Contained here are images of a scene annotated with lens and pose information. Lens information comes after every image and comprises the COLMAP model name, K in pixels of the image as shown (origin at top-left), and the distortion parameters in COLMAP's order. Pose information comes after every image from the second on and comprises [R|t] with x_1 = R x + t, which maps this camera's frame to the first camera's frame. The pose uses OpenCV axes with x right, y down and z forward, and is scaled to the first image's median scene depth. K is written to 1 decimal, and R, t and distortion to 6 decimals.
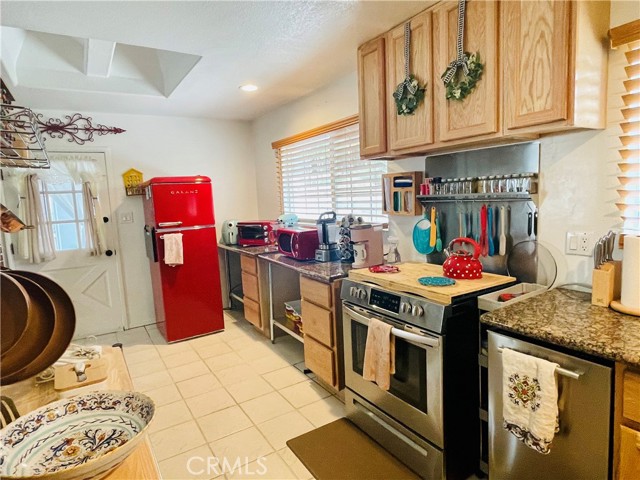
lens RADIAL K [[373.5, 0, 320.0], [0, 373.5, 240.0], [0, 0, 1]] dist [-0.020247, -0.000251]
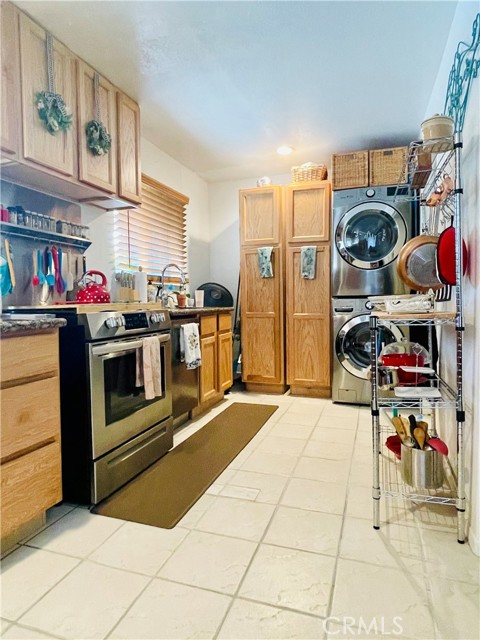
lens RADIAL K [[387.8, 0, 240.0], [0, 387.8, 320.0], [0, 0, 1]] dist [-0.038858, -0.000295]
pose [[-0.622946, 0.017181, 0.782076, -0.430204], [0.129834, 0.988164, 0.081708, 0.055549], [-0.771415, 0.152439, -0.617803, 0.731354]]
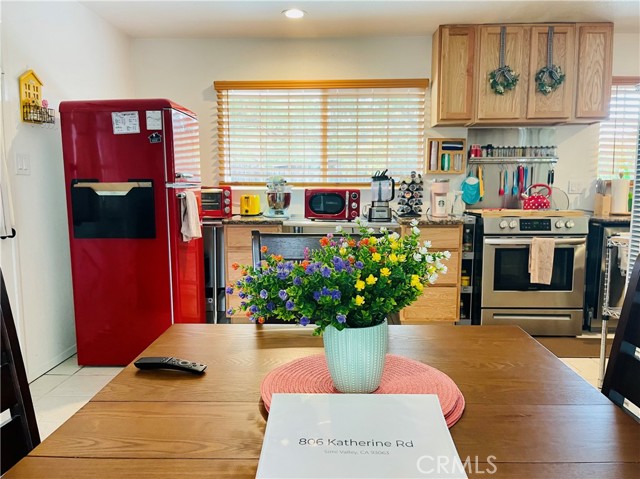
lens RADIAL K [[477.1, 0, 320.0], [0, 477.1, 239.5], [0, 0, 1]] dist [0.001617, 0.000175]
pose [[0.571935, -0.045058, 0.819061, -0.897967], [0.073702, 0.997274, 0.003396, 0.076577], [-0.816981, 0.058424, 0.573697, 0.323320]]
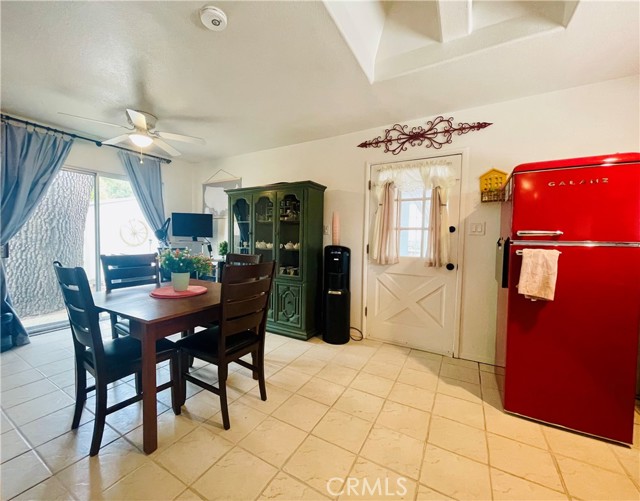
lens RADIAL K [[269.4, 0, 308.0], [0, 269.4, 250.8], [0, 0, 1]] dist [-0.000604, 0.000191]
pose [[0.452130, 0.097100, -0.886651, -0.159930], [-0.139774, 0.989489, 0.037087, 0.022702], [0.880932, 0.107162, 0.460950, 0.418865]]
